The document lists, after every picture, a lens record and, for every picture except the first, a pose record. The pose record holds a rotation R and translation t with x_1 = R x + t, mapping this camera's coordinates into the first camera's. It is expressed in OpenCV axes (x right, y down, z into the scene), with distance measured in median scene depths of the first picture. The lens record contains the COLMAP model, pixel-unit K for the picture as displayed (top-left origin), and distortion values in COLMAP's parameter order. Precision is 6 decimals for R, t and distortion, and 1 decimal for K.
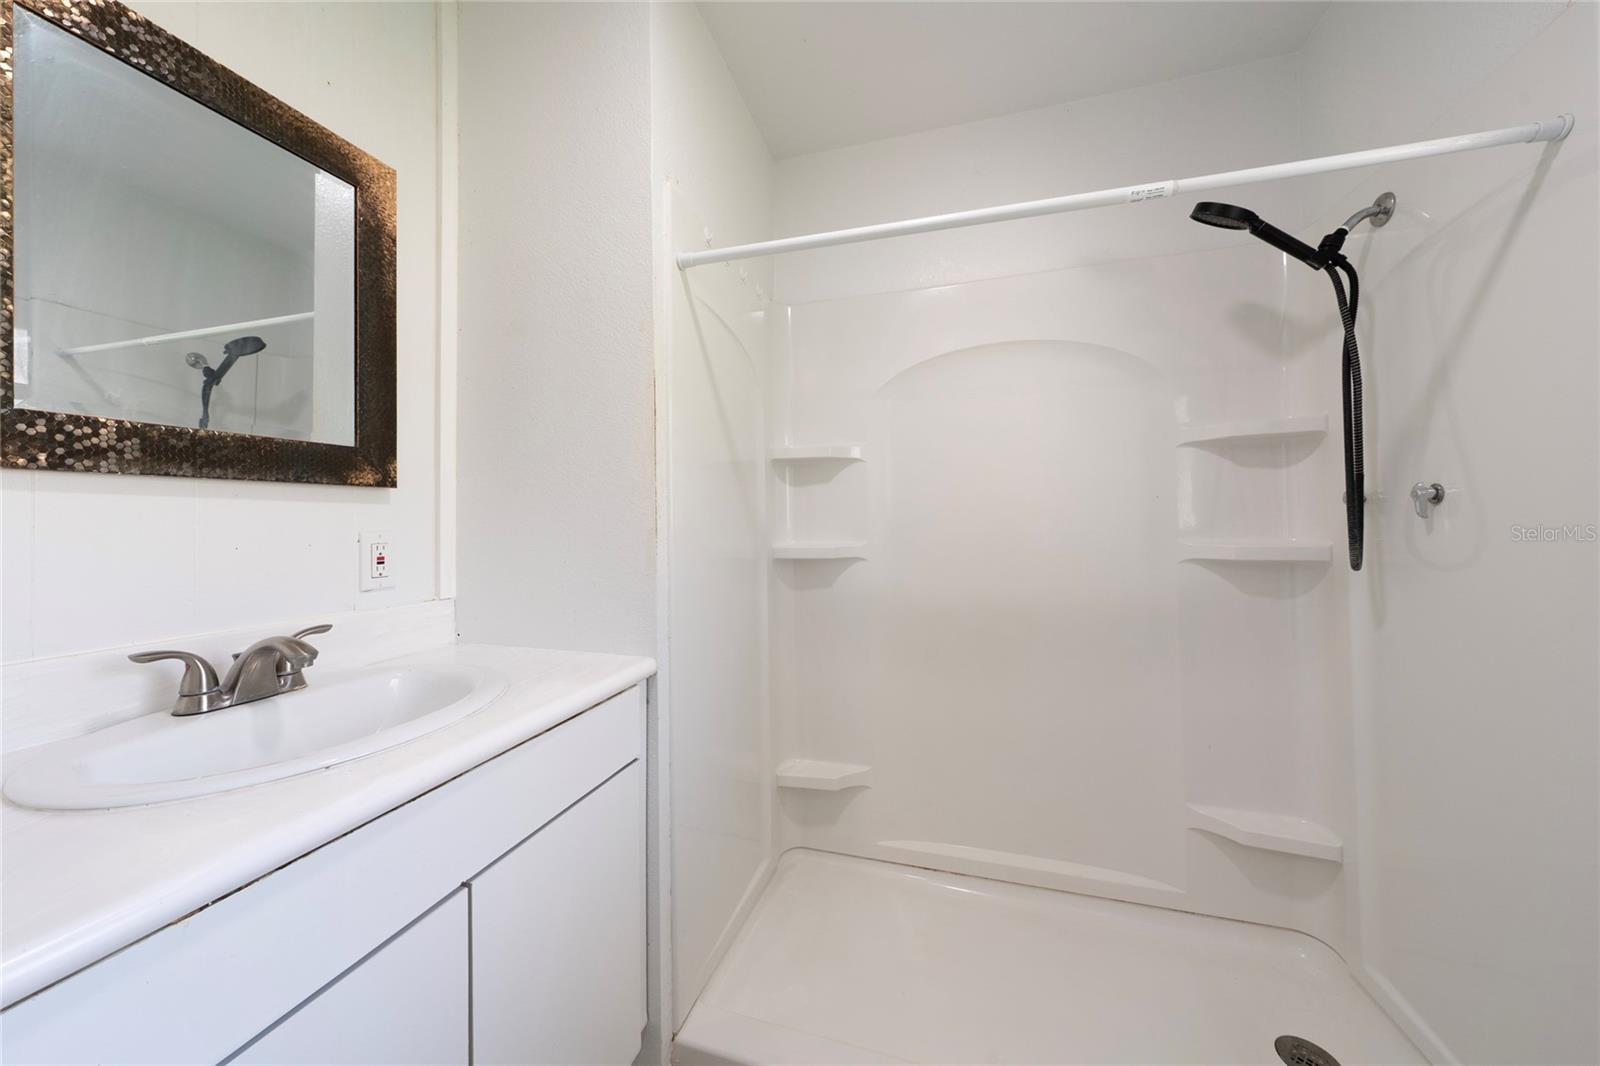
lens RADIAL K [[547.3, 0, 805.2], [0, 547.3, 509.8], [0, 0, 1]] dist [-0.000741, 0.000130]
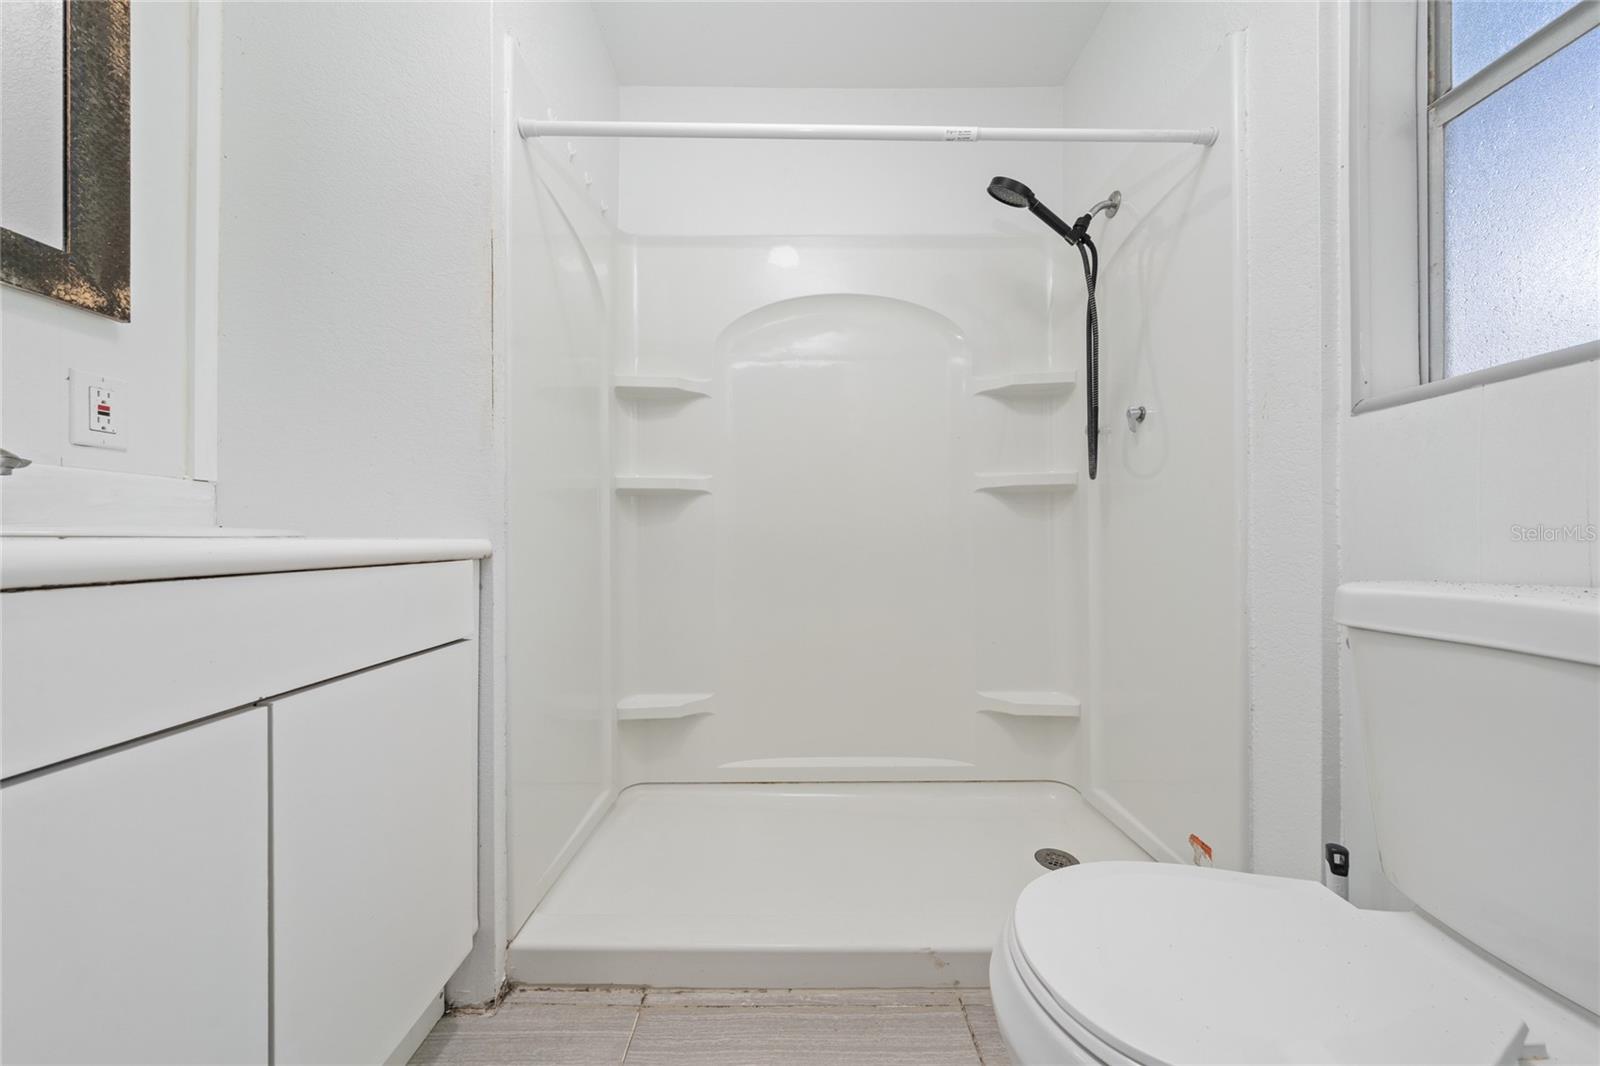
lens RADIAL K [[542.3, 0, 799.1], [0, 542.3, 536.9], [0, 0, 1]] dist [-0.007414, 0.001765]
pose [[0.957354, 0.009646, 0.288757, -0.035059], [-0.012944, 0.999871, 0.009515, 0.244244], [-0.288628, -0.012847, 0.957355, -0.036221]]
